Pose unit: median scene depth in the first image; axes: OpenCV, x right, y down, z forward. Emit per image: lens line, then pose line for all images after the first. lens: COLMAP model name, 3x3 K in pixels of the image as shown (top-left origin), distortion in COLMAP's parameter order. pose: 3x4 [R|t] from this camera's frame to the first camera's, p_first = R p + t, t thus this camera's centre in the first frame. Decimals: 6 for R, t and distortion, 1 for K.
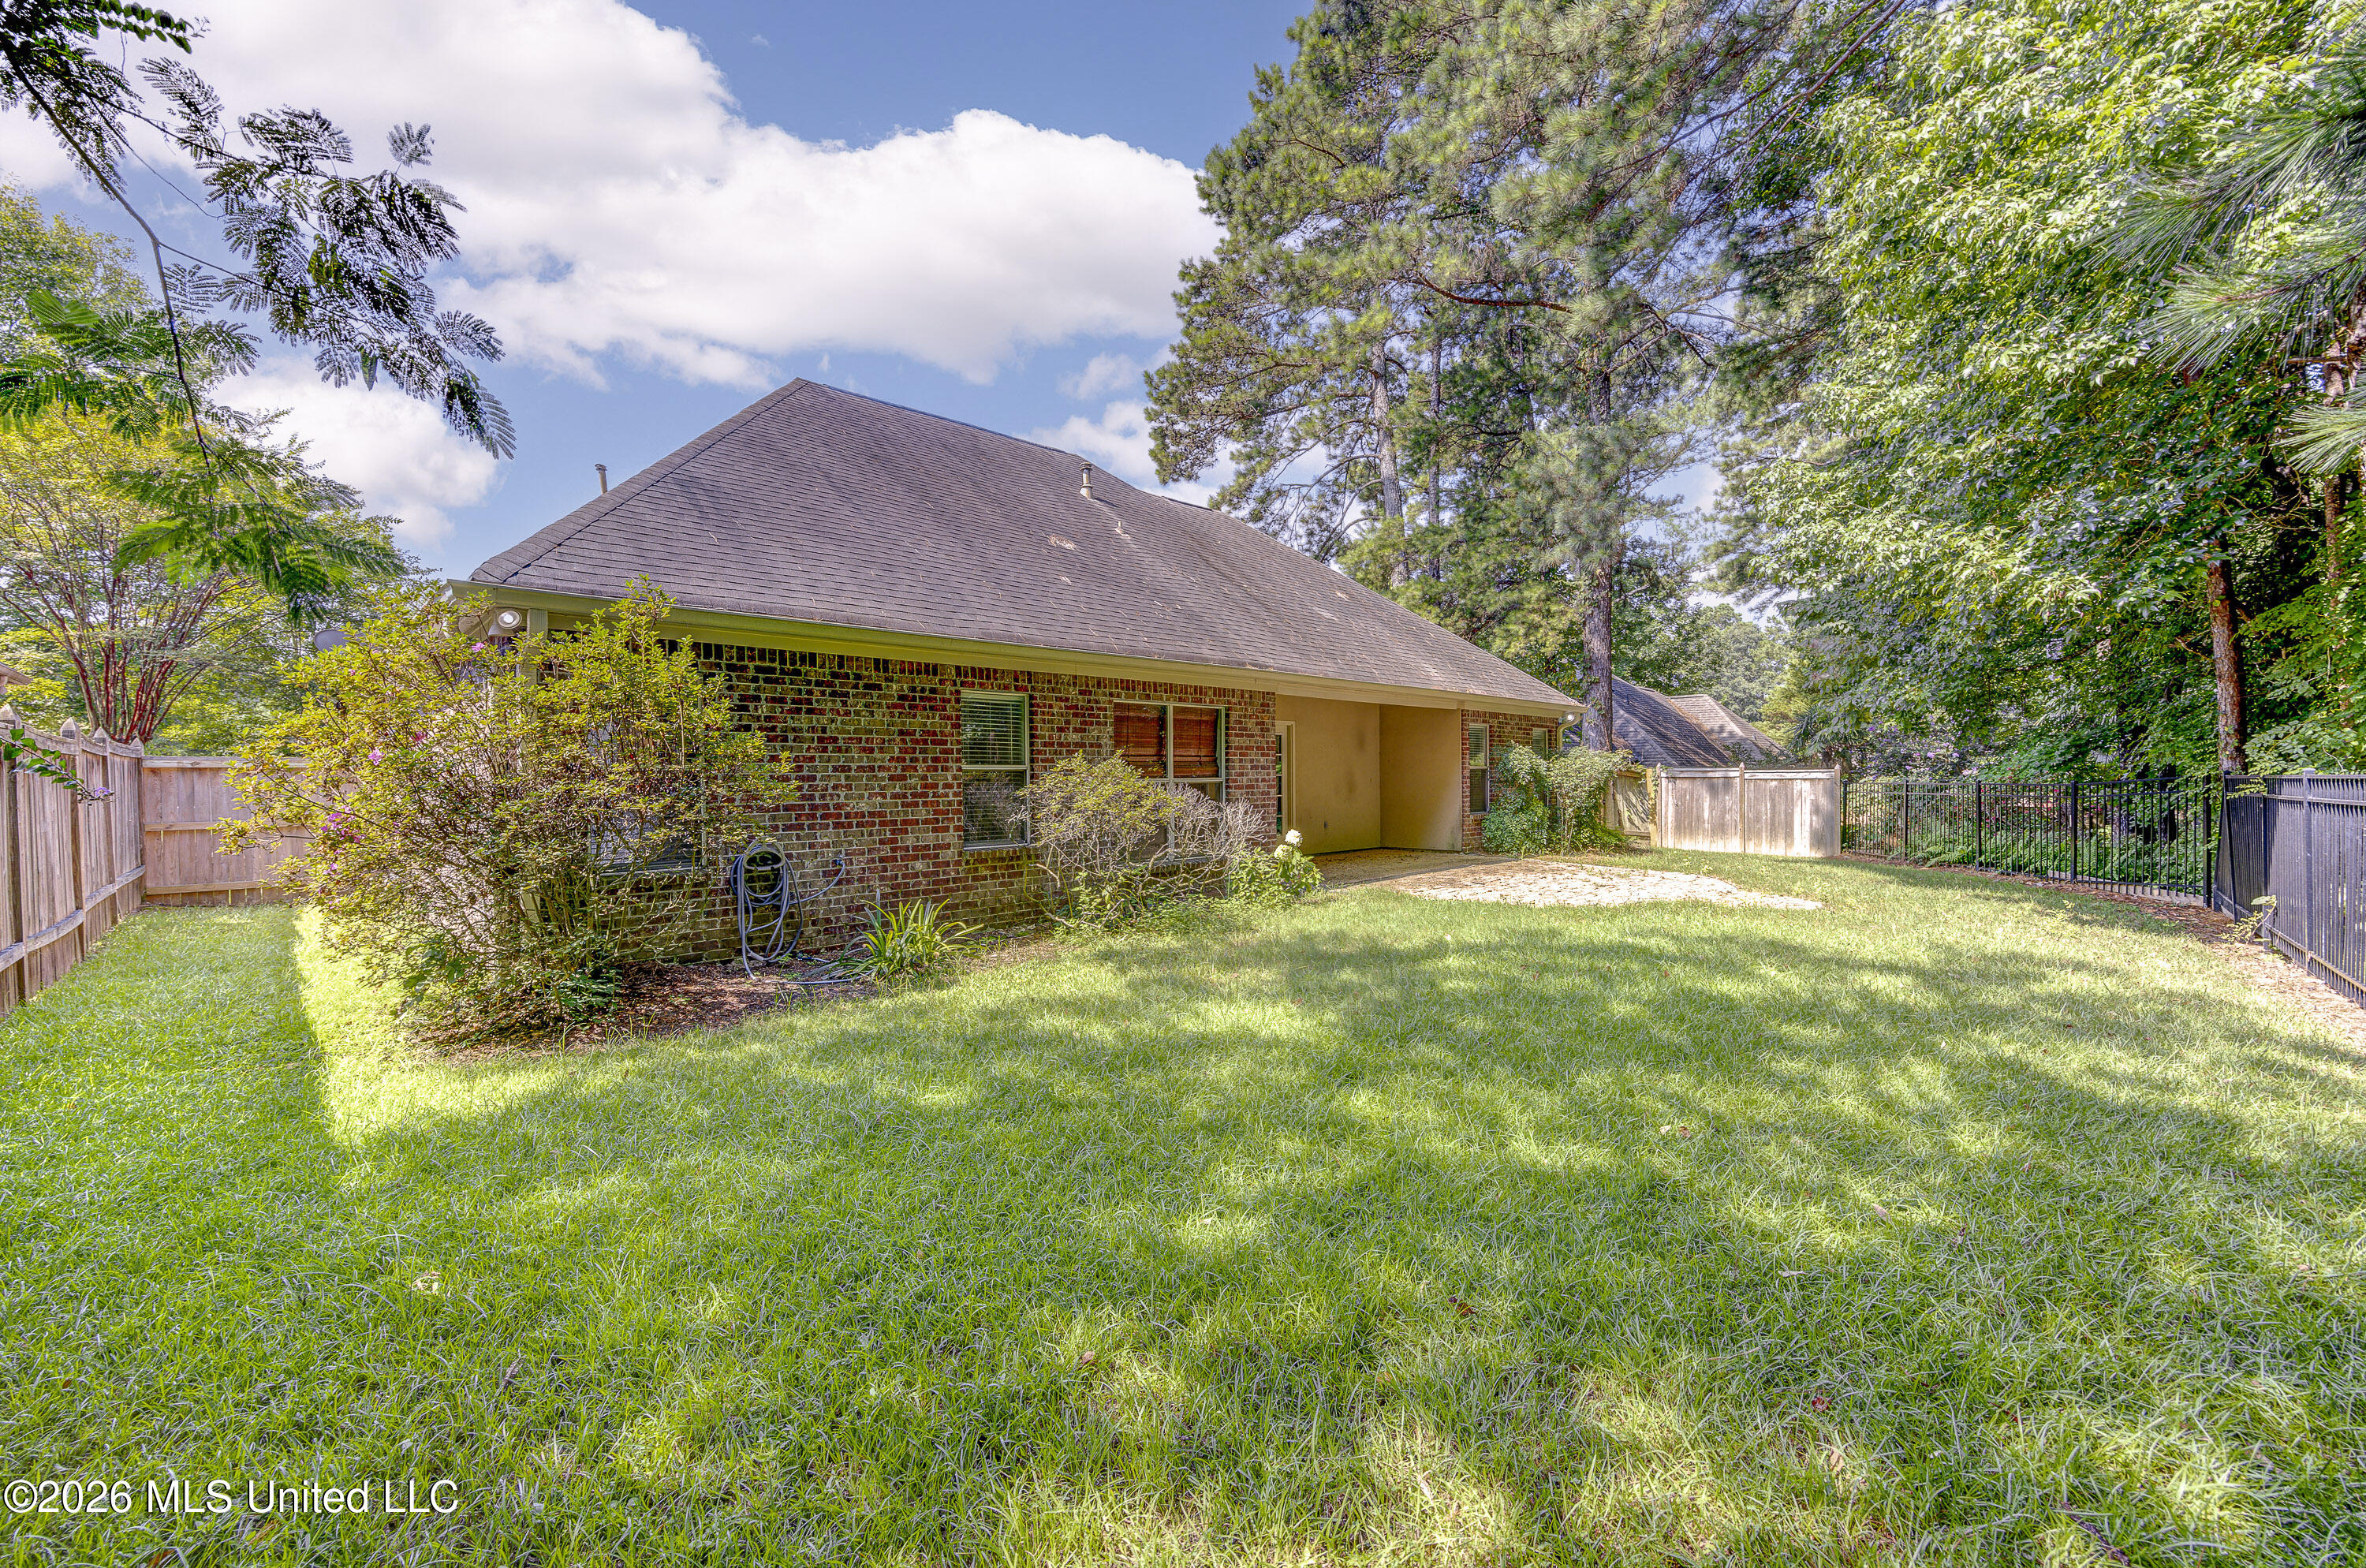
lens RADIAL K [[940.4, 0, 1183.6], [0, 940.4, 775.0], [0, 0, 1]] dist [0.017100, 0.000133]
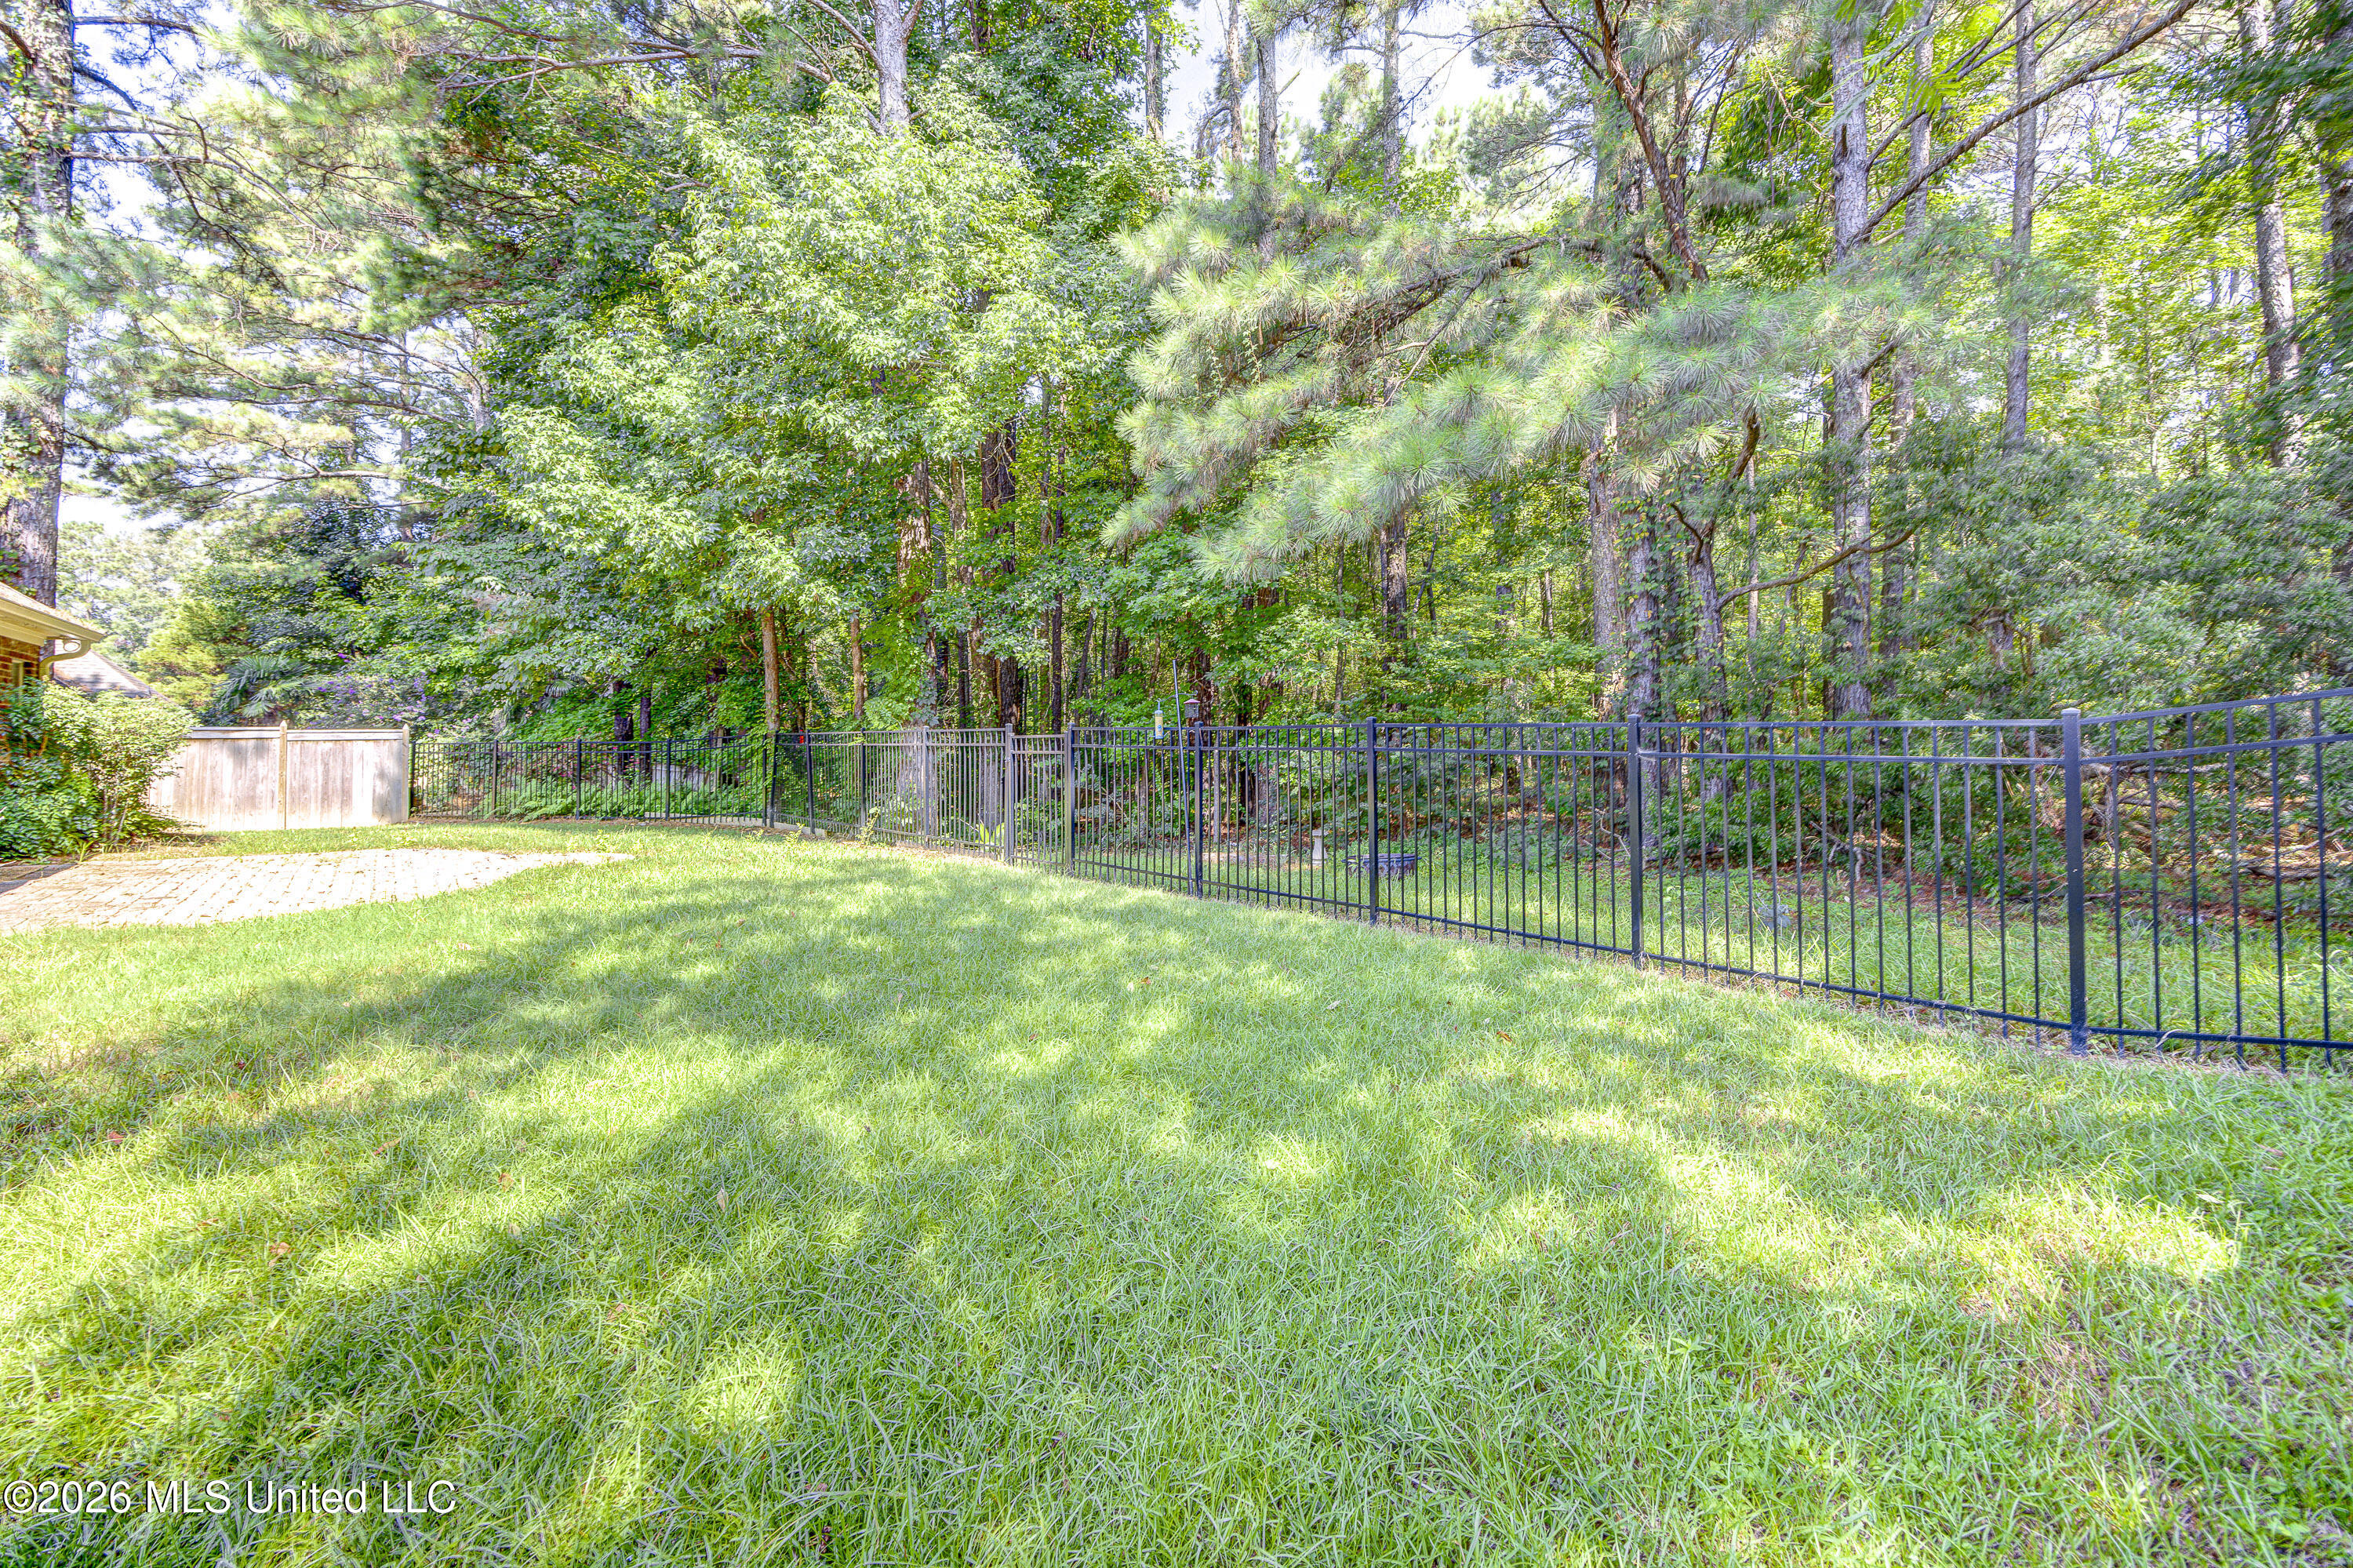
lens RADIAL K [[935.2, 0, 1142.6], [0, 935.2, 714.8], [0, 0, 1]] dist [0.017100, 0.000133]
pose [[0.114856, 0.024809, 0.993072, -0.255485], [0.004548, 0.999664, -0.025499, 0.010365], [-0.993372, 0.007445, 0.114705, 0.271032]]
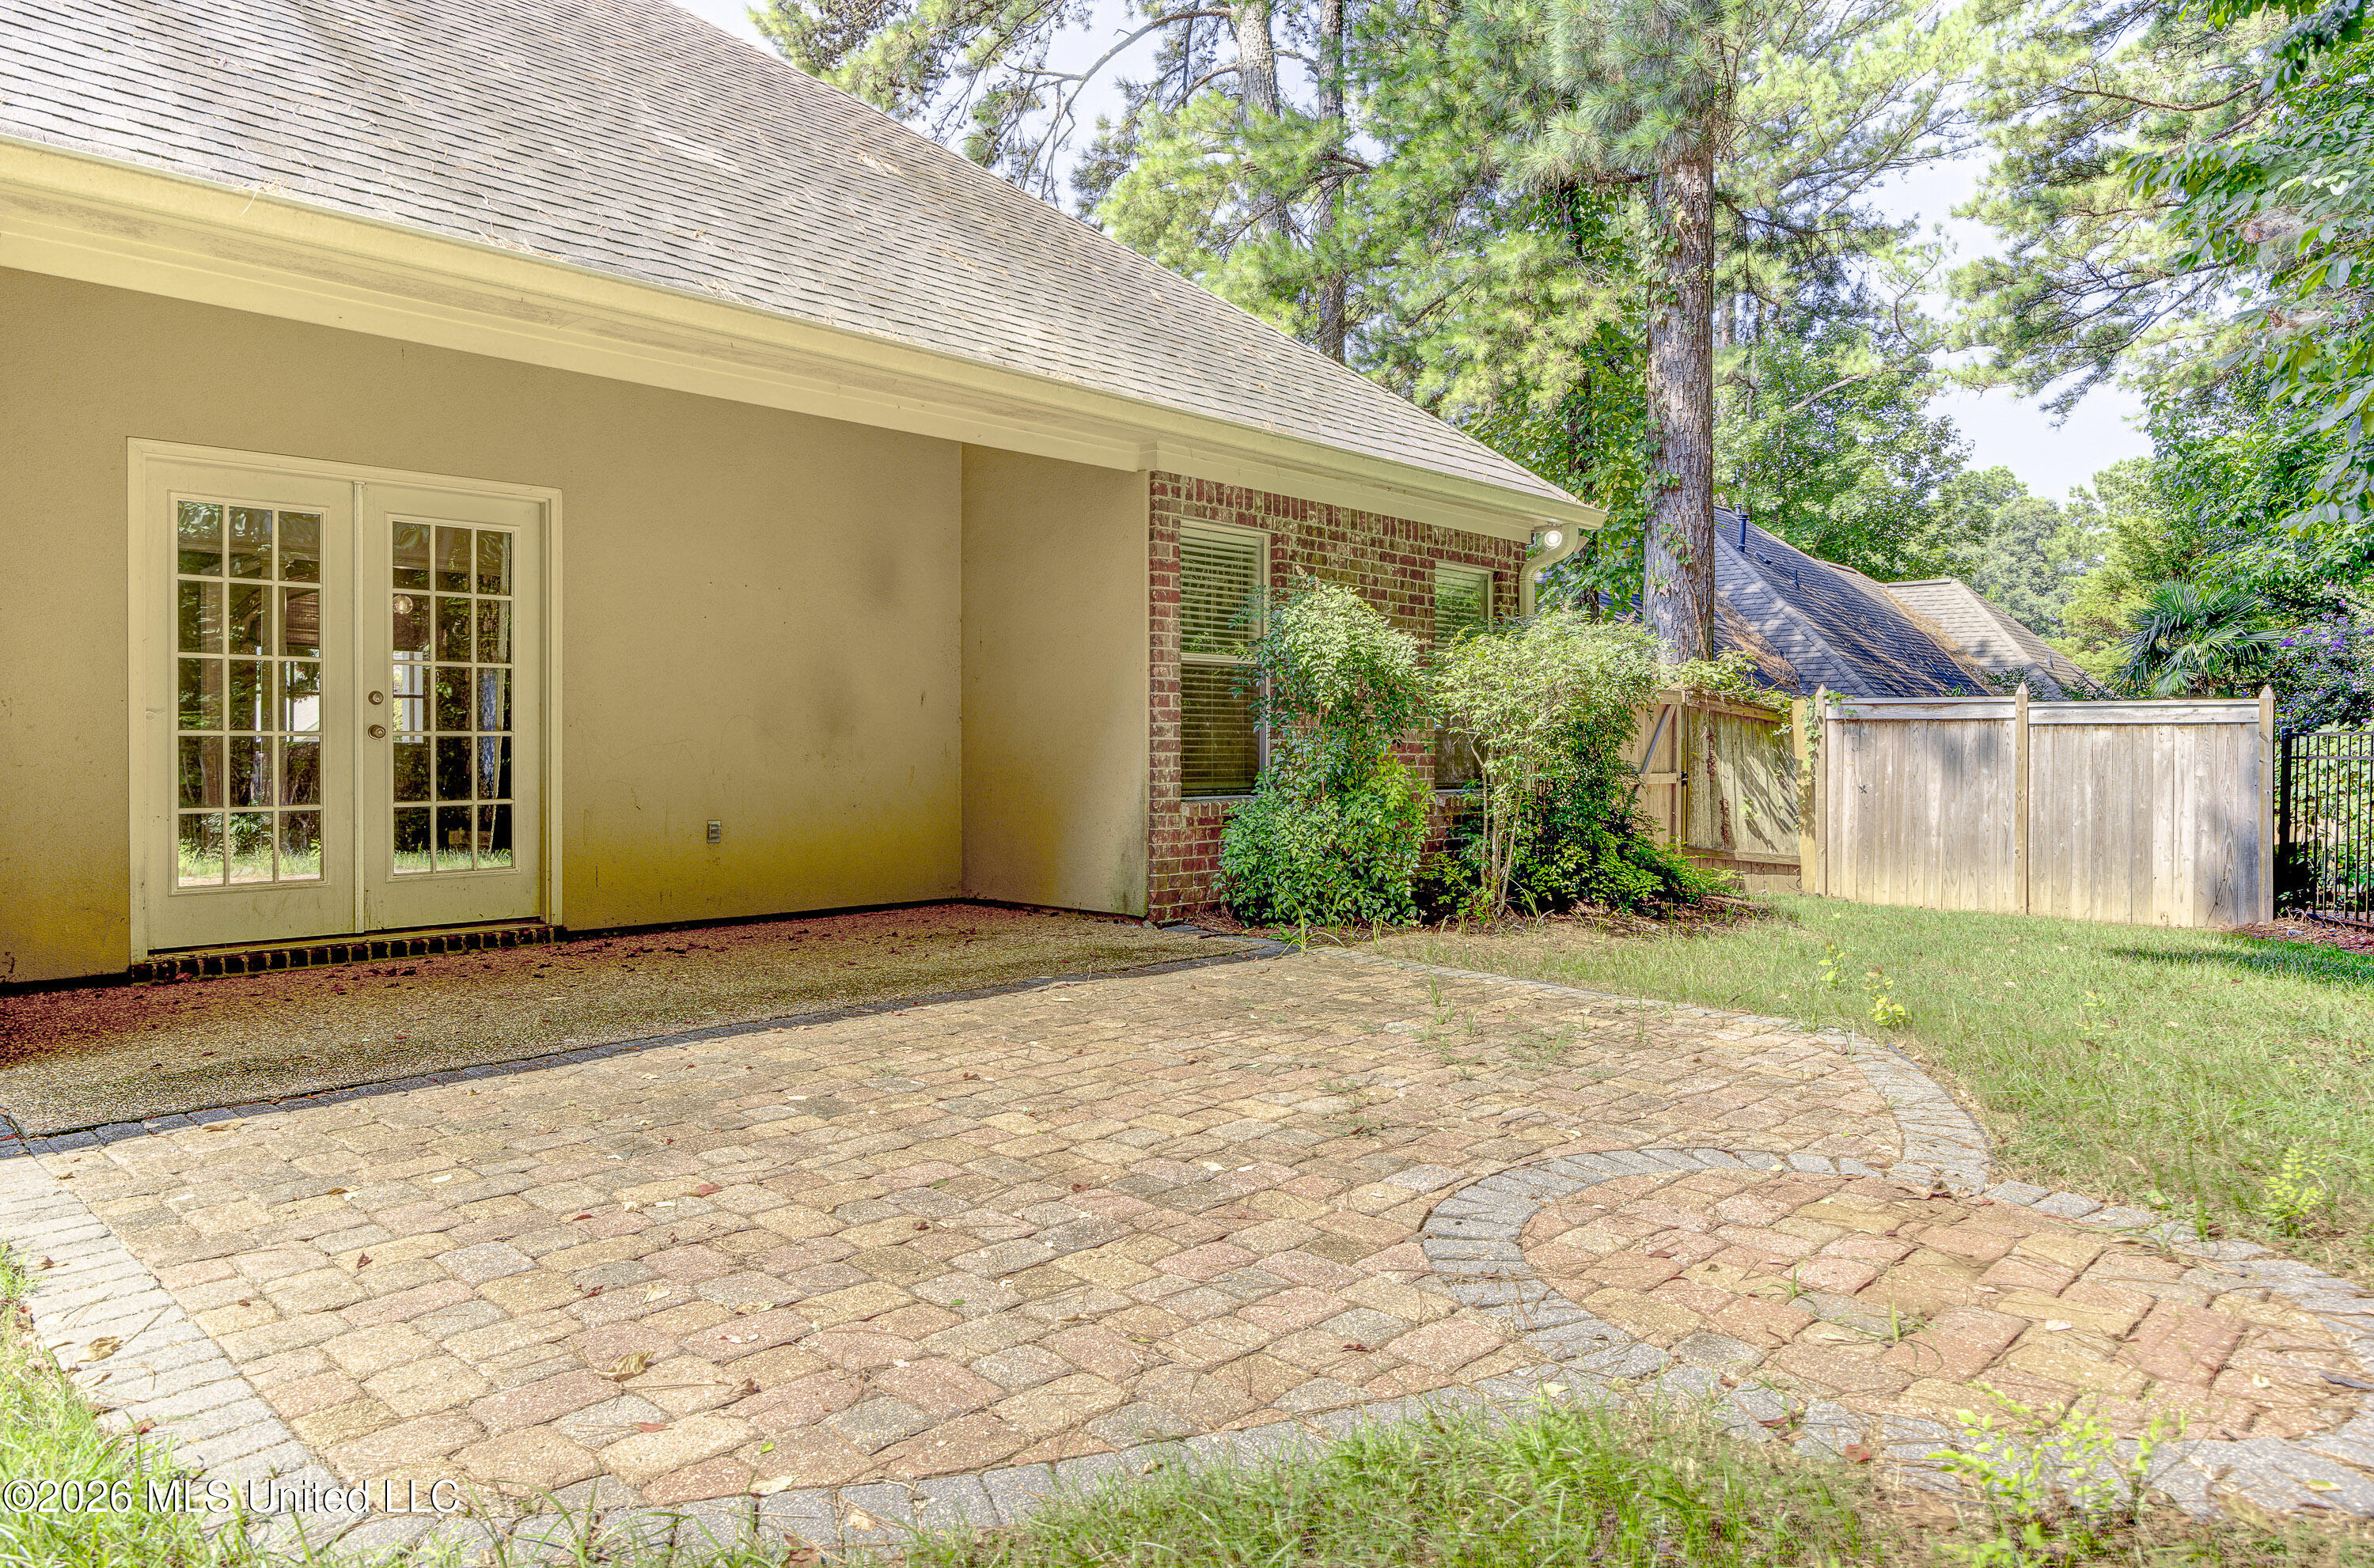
lens RADIAL K [[1484.8, 0, 1180.8], [0, 1484.8, 735.7], [0, 0, 1]] dist [0.005754, 0.002040]
pose [[0.999797, 0.011023, 0.016871, 0.394735], [-0.010896, 0.999912, -0.007588, 0.029562], [-0.016953, 0.007403, 0.999829, 0.664410]]
